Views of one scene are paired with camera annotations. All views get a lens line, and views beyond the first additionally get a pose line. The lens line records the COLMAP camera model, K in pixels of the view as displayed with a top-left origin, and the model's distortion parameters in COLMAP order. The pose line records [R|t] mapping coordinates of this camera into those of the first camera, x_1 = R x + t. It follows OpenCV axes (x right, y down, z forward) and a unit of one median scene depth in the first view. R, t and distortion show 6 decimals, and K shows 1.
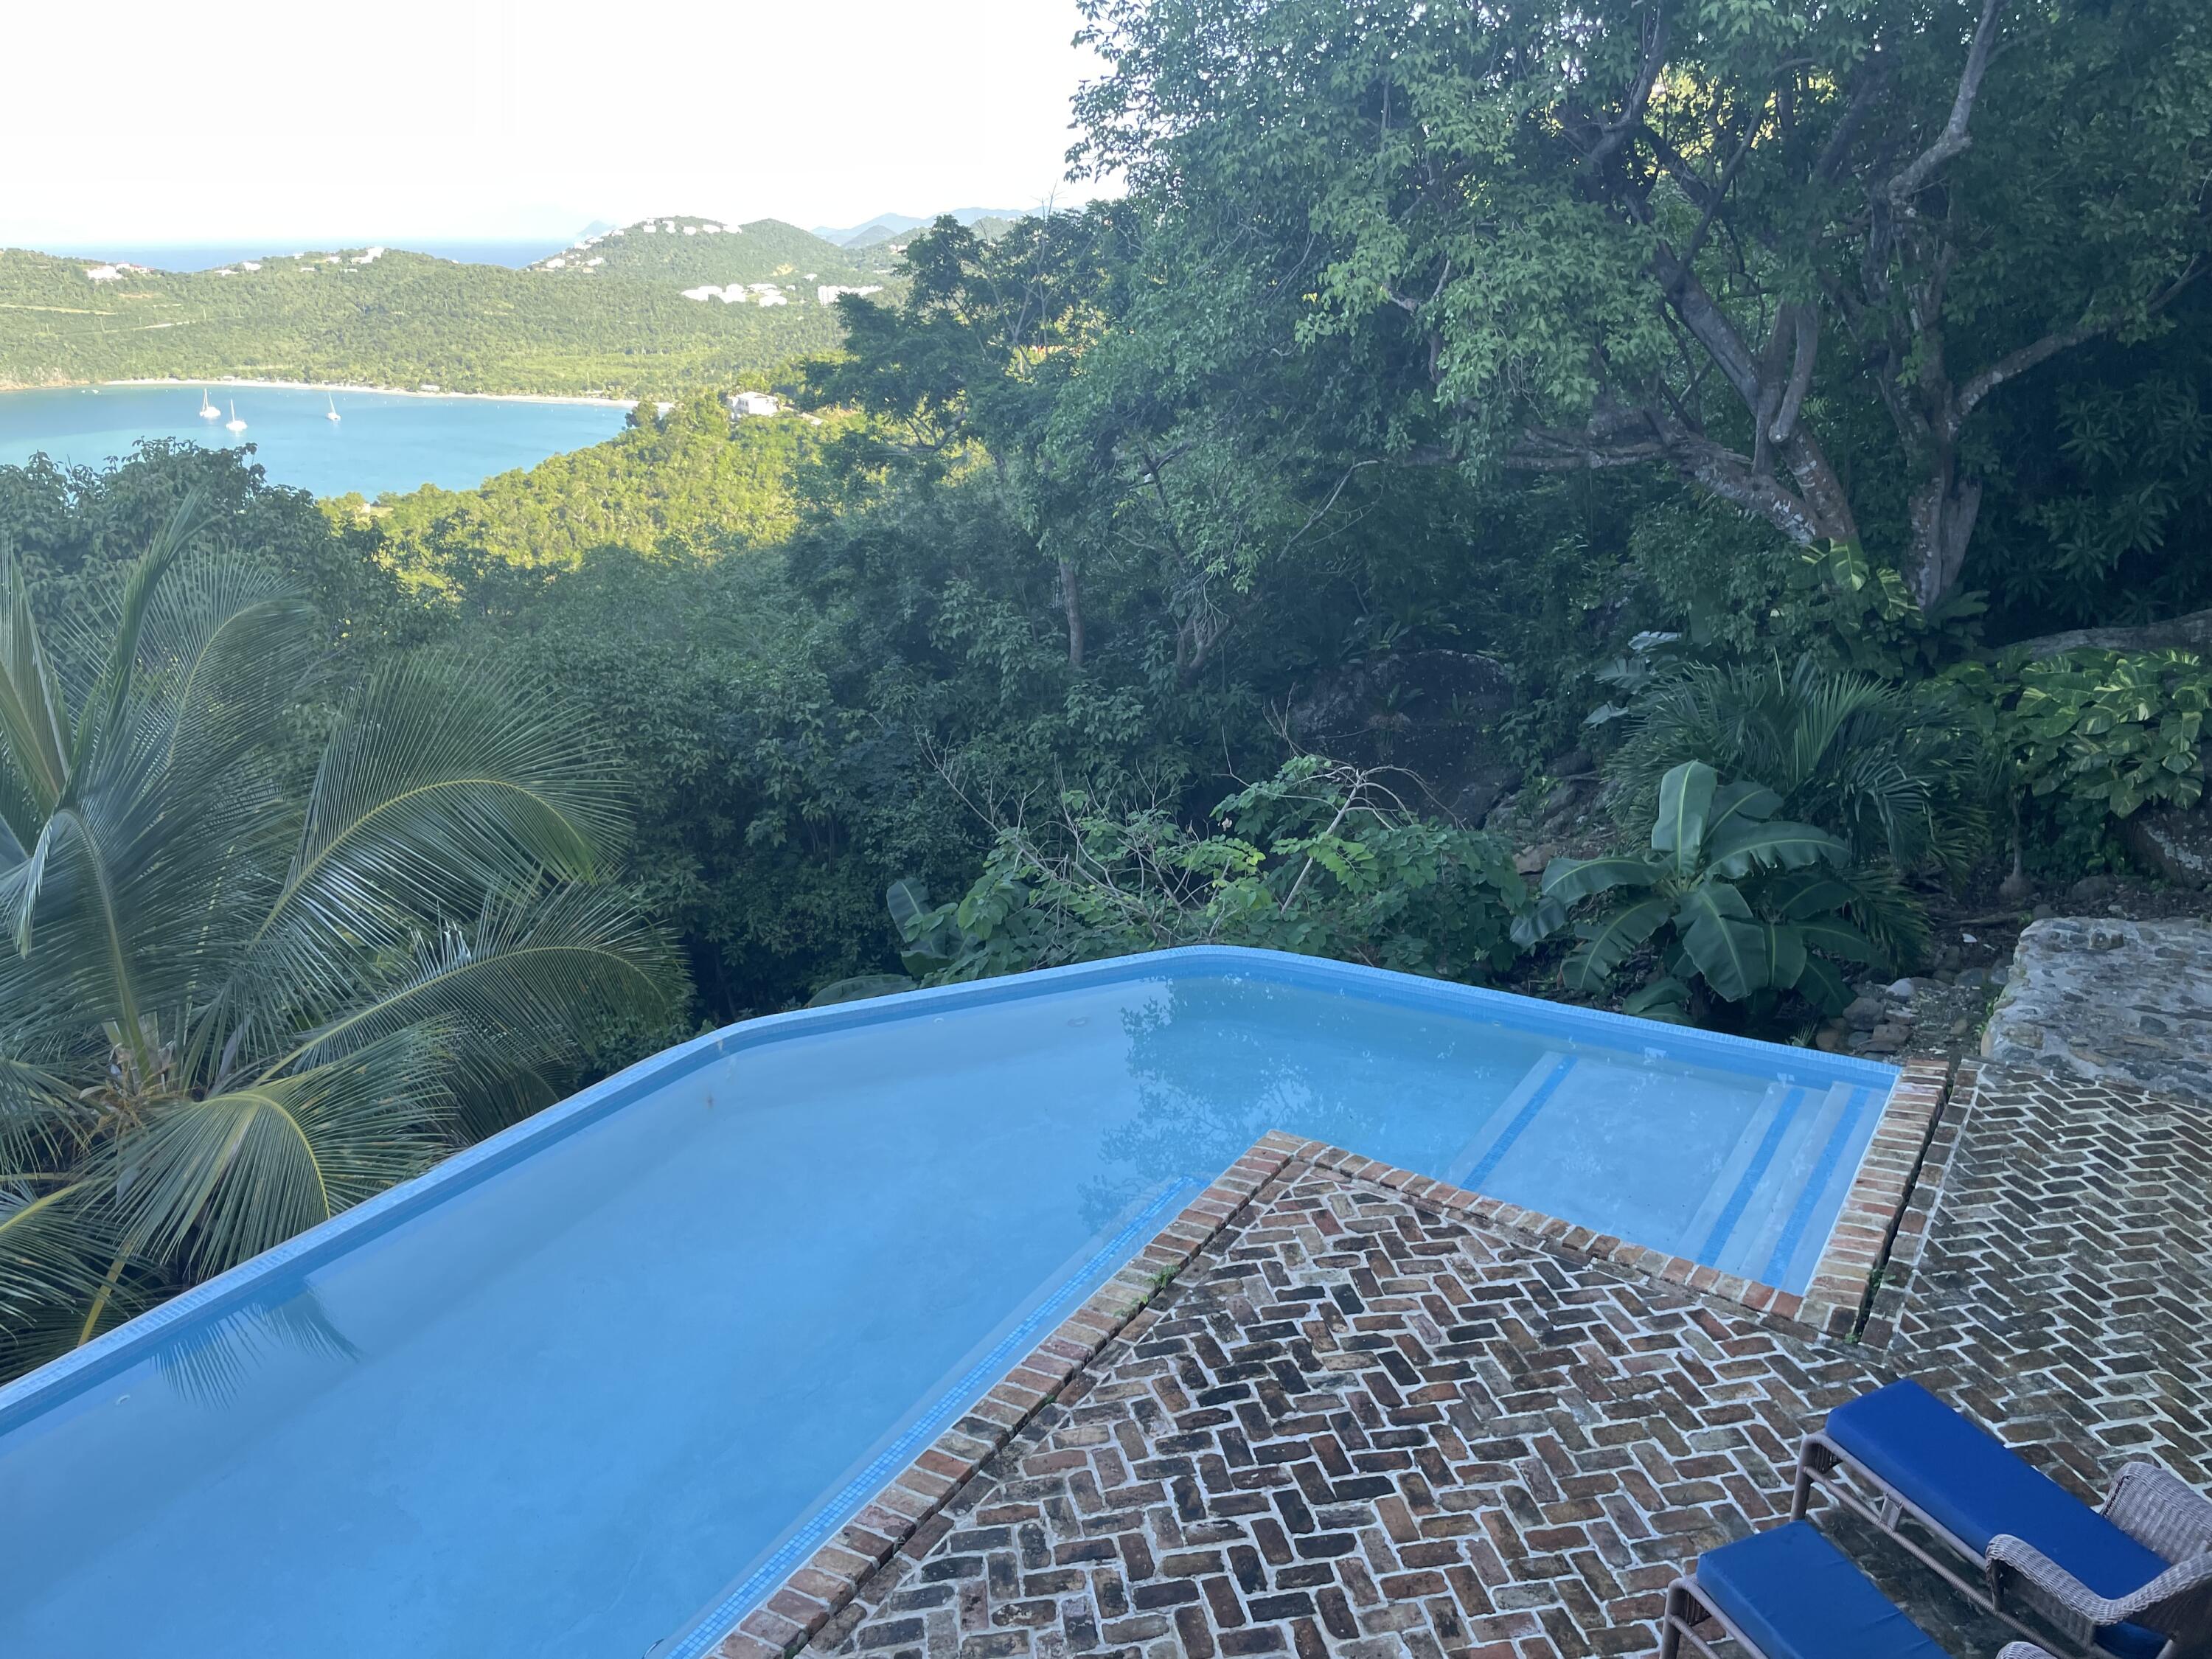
lens RADIAL K [[1681.2, 0, 1116.1], [0, 1681.2, 808.8], [0, 0, 1]] dist [0.065899, -0.056295]
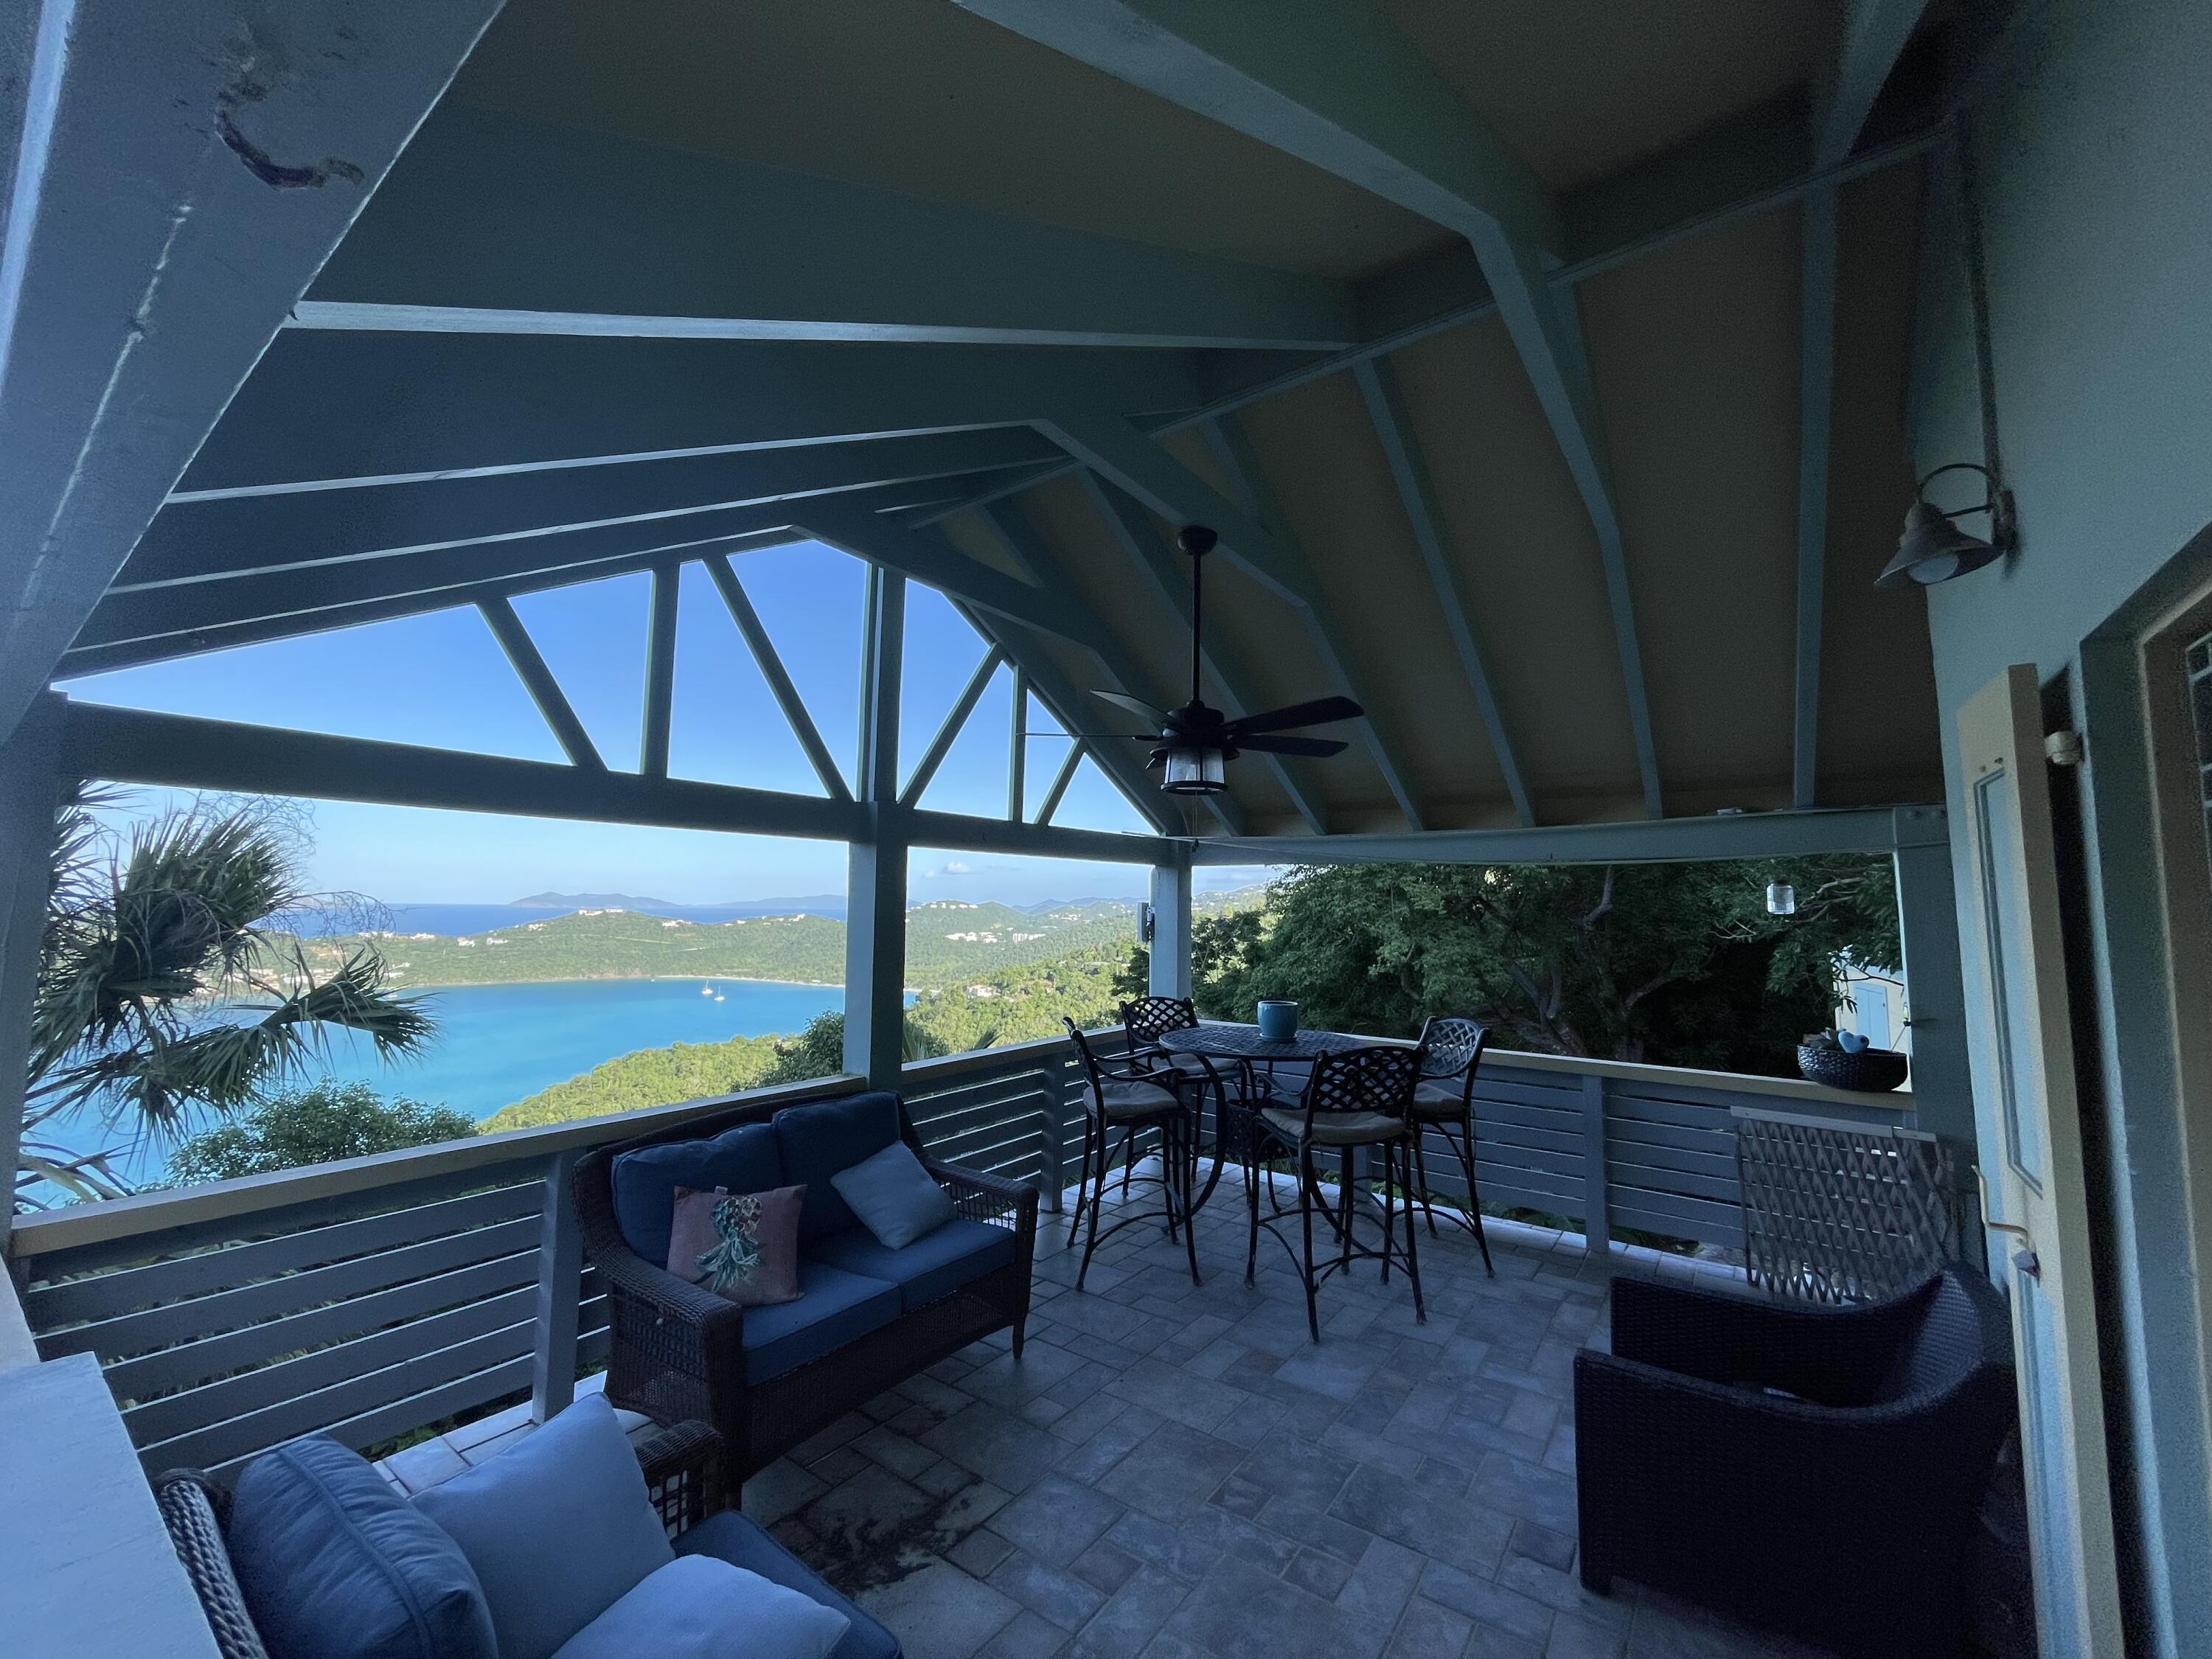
lens RADIAL K [[896.6, 0, 1104.7], [0, 896.6, 848.7], [0, 0, 1]] dist [-0.002032, 0.000022]
pose [[0.997757, 0.010300, -0.066141, -0.144950], [-0.035025, 0.922363, -0.384733, 0.064965], [0.057044, 0.386187, 0.920655, -0.265349]]
